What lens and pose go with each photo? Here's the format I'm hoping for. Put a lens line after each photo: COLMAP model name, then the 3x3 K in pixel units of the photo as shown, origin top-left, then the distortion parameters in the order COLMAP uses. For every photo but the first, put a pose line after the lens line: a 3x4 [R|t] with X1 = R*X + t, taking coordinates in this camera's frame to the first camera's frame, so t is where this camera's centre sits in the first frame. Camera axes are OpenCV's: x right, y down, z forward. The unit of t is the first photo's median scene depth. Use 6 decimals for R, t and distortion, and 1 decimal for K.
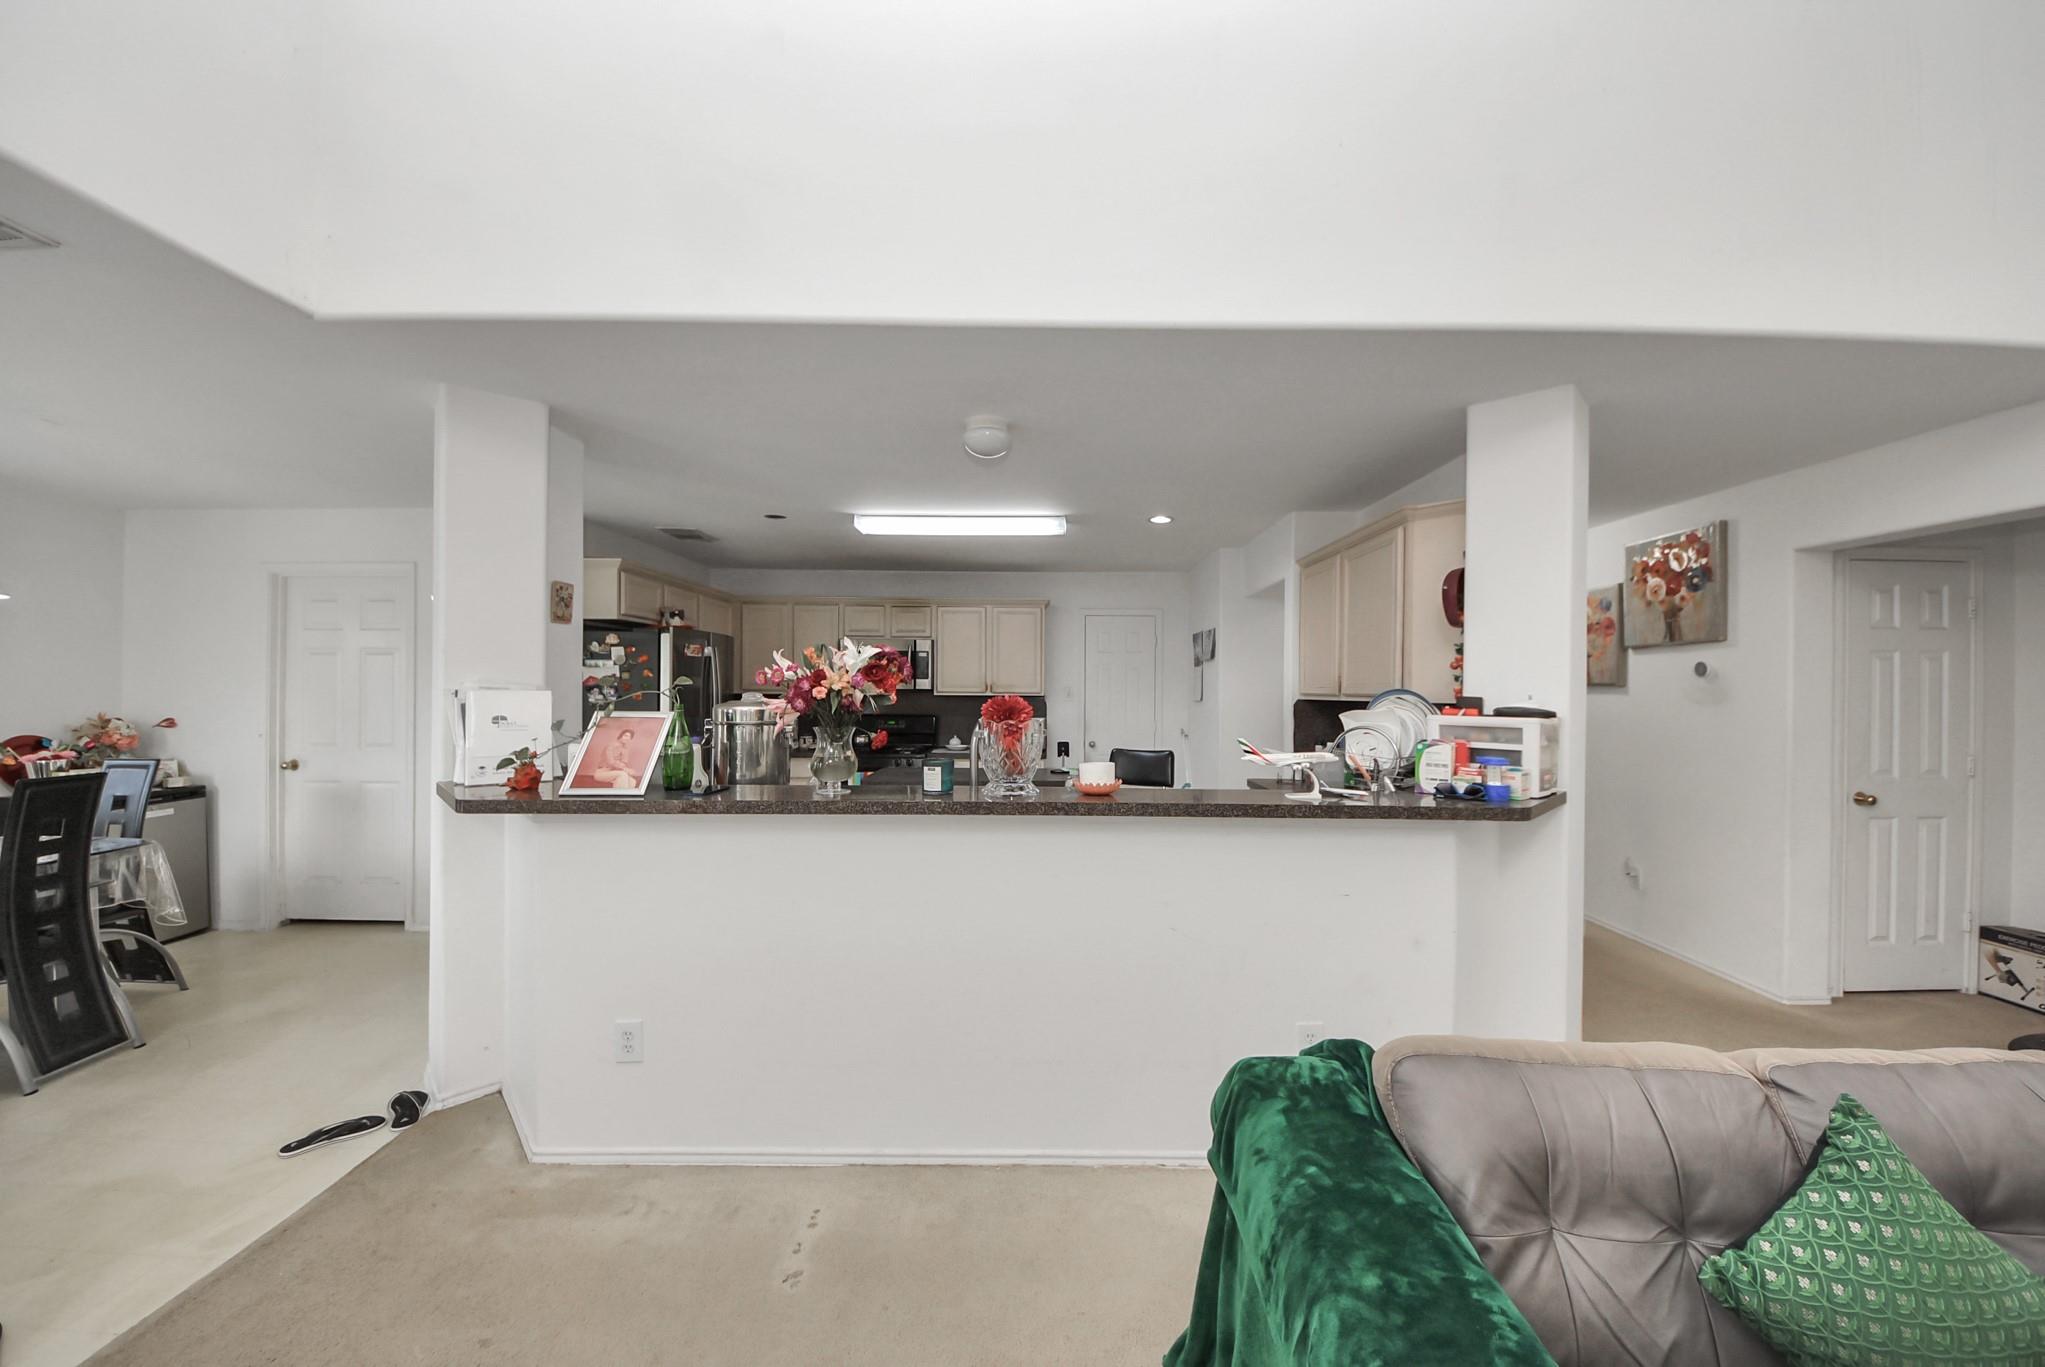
lens RADIAL K [[735.0, 0, 1043.8], [0, 735.0, 680.8], [0, 0, 1]] dist [-0.013552, -0.003196]
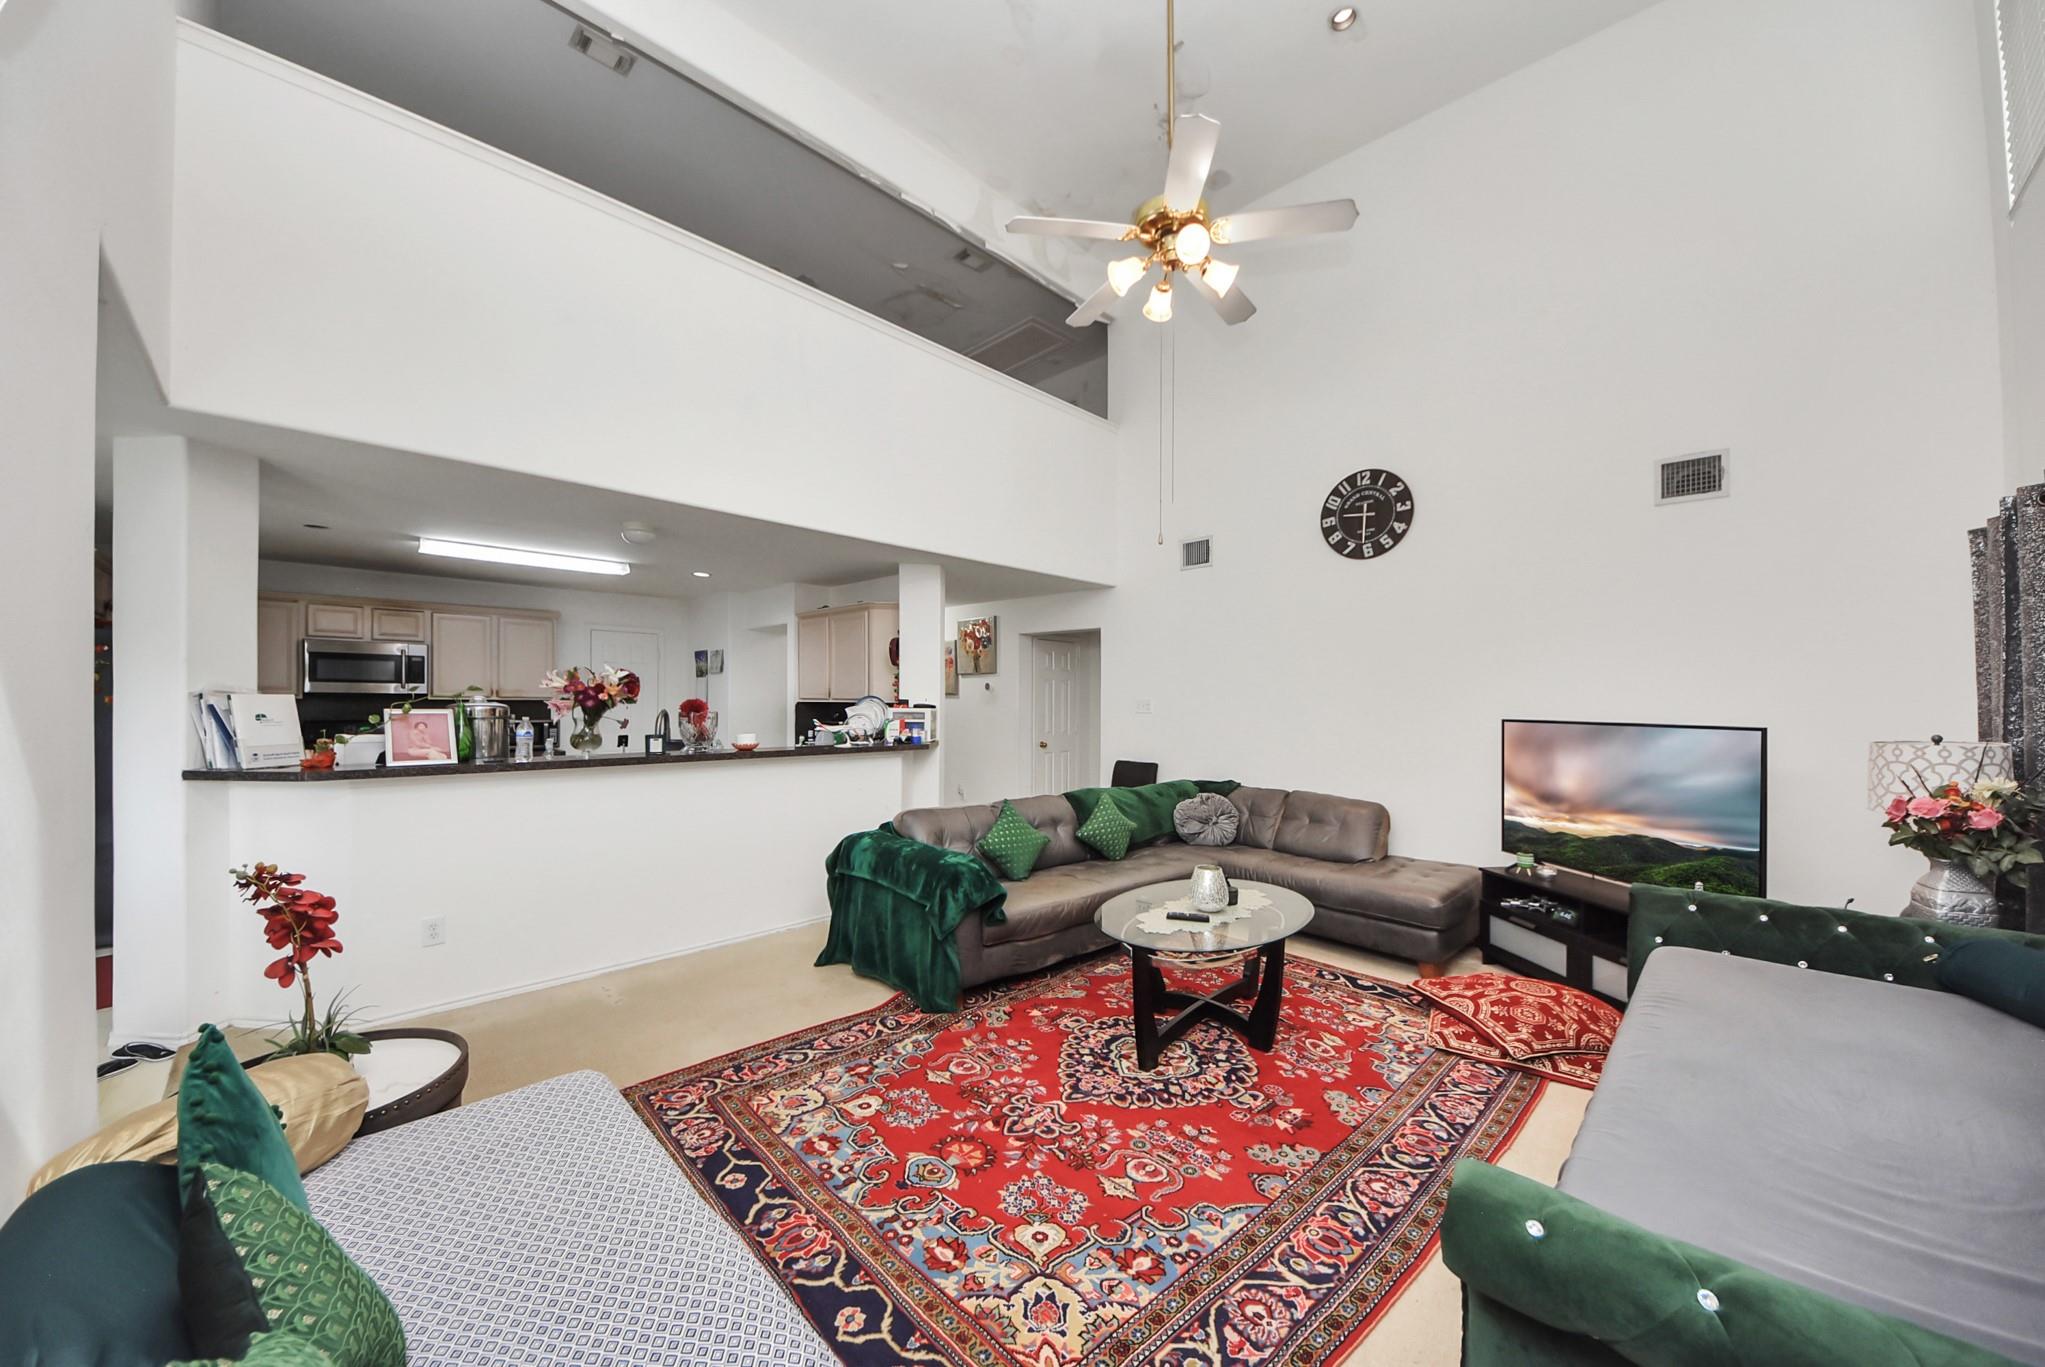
lens RADIAL K [[735.0, 0, 1024.3], [0, 735.0, 694.4], [0, 0, 1]] dist [-0.013552, -0.003196]
pose [[0.716291, 0.005160, 0.697782, -0.637810], [-0.015681, 0.999839, 0.008703, -0.016945], [-0.697625, -0.017176, 0.716257, -0.764876]]
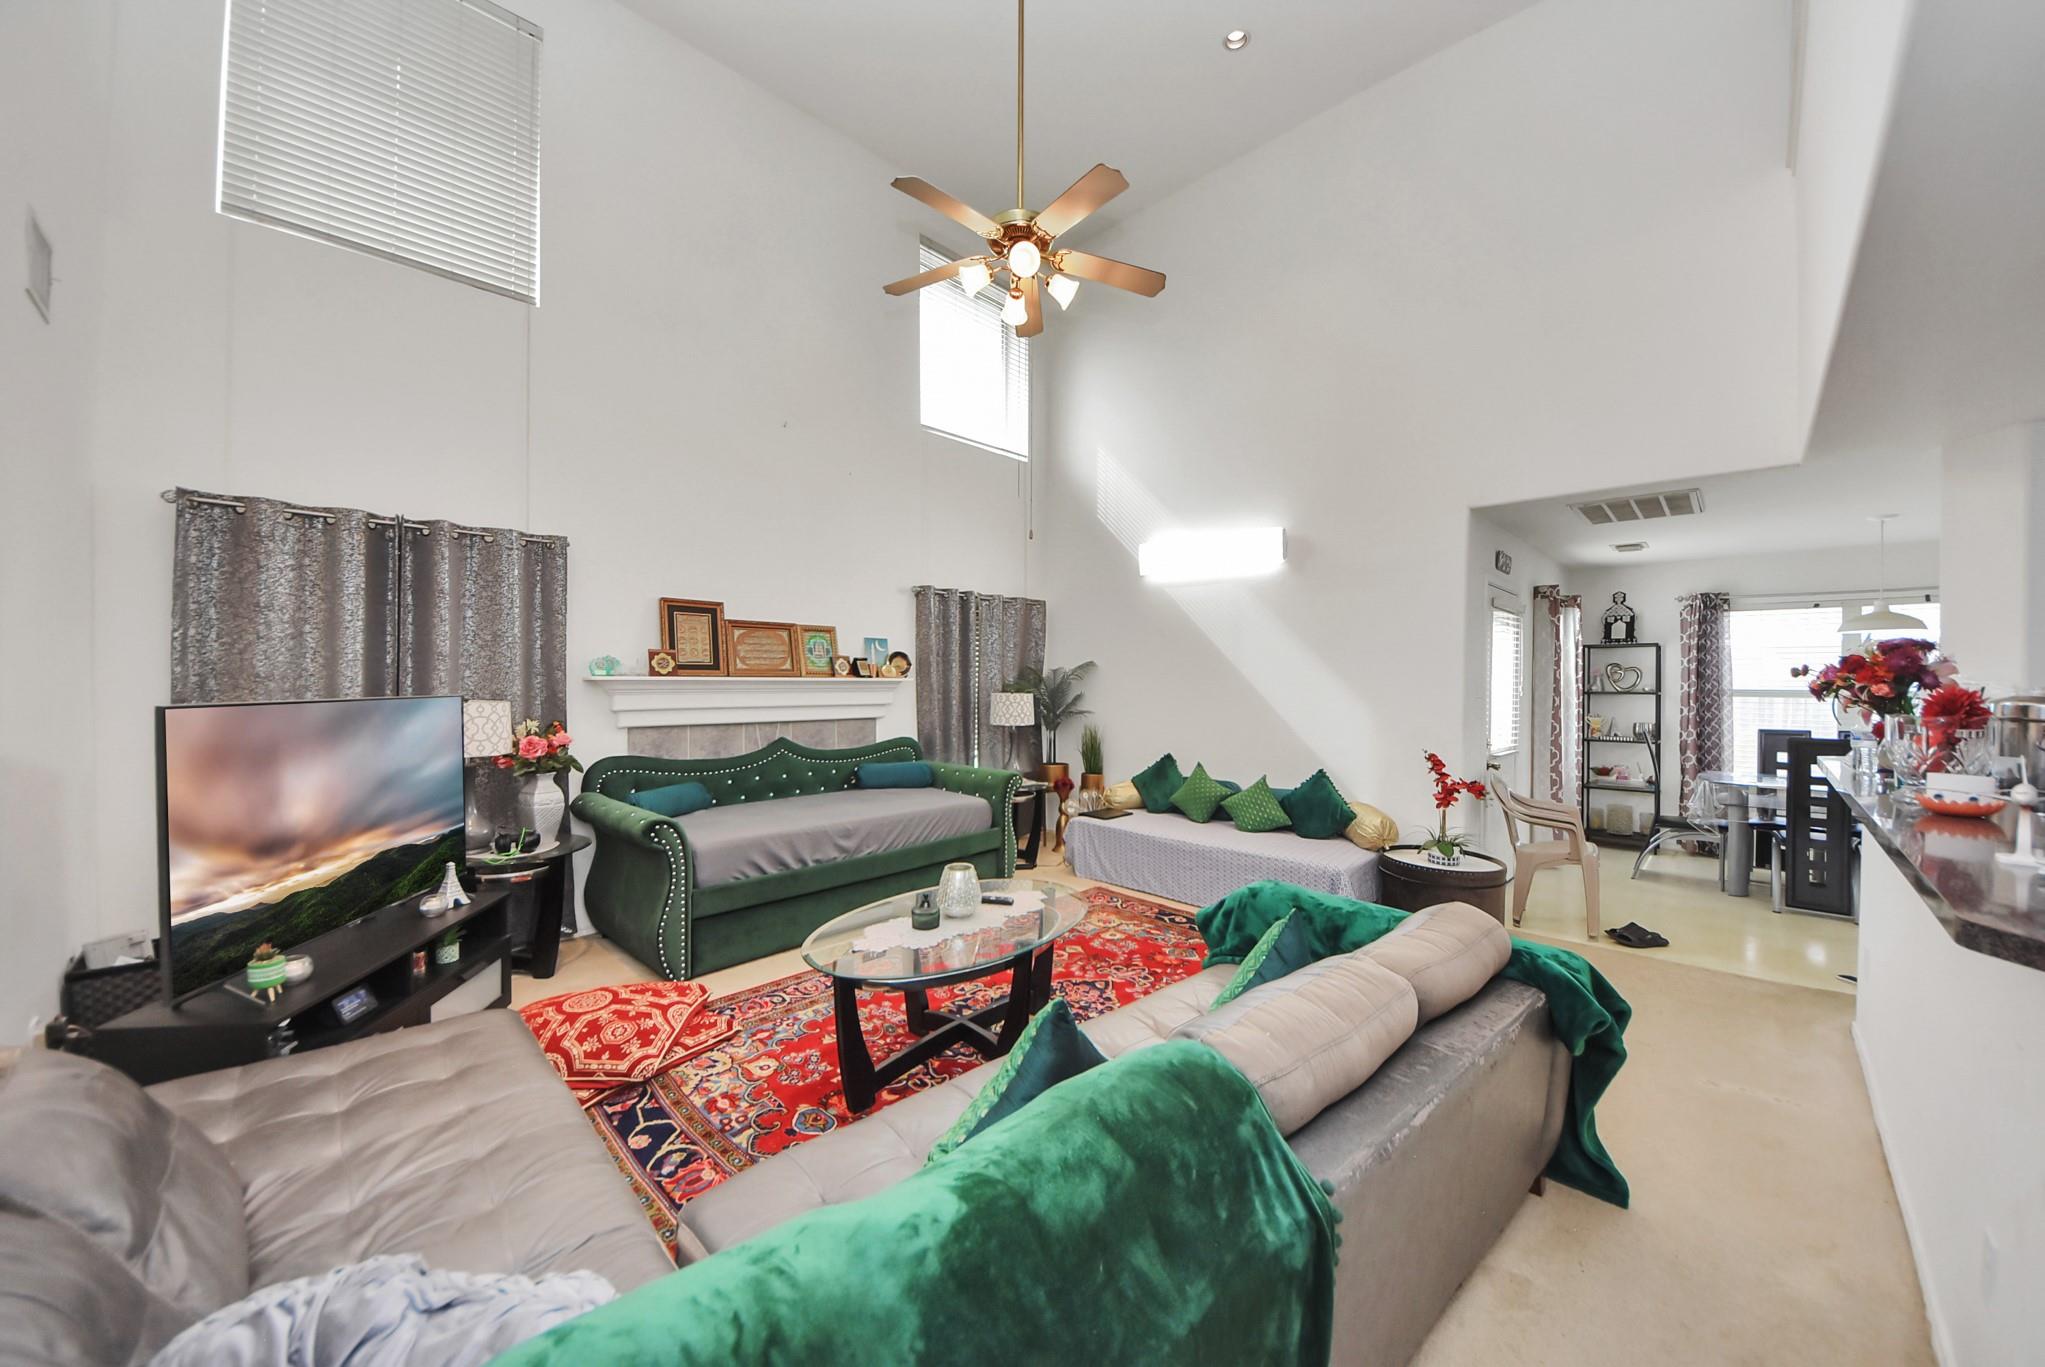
lens RADIAL K [[735.0, 0, 1015.9], [0, 735.0, 684.0], [0, 0, 1]] dist [-0.013552, -0.003196]
pose [[-0.718669, -0.004329, -0.695339, 1.054051], [0.002473, 0.999958, -0.008781, 0.013184], [0.695348, -0.008030, -0.718628, 0.663142]]
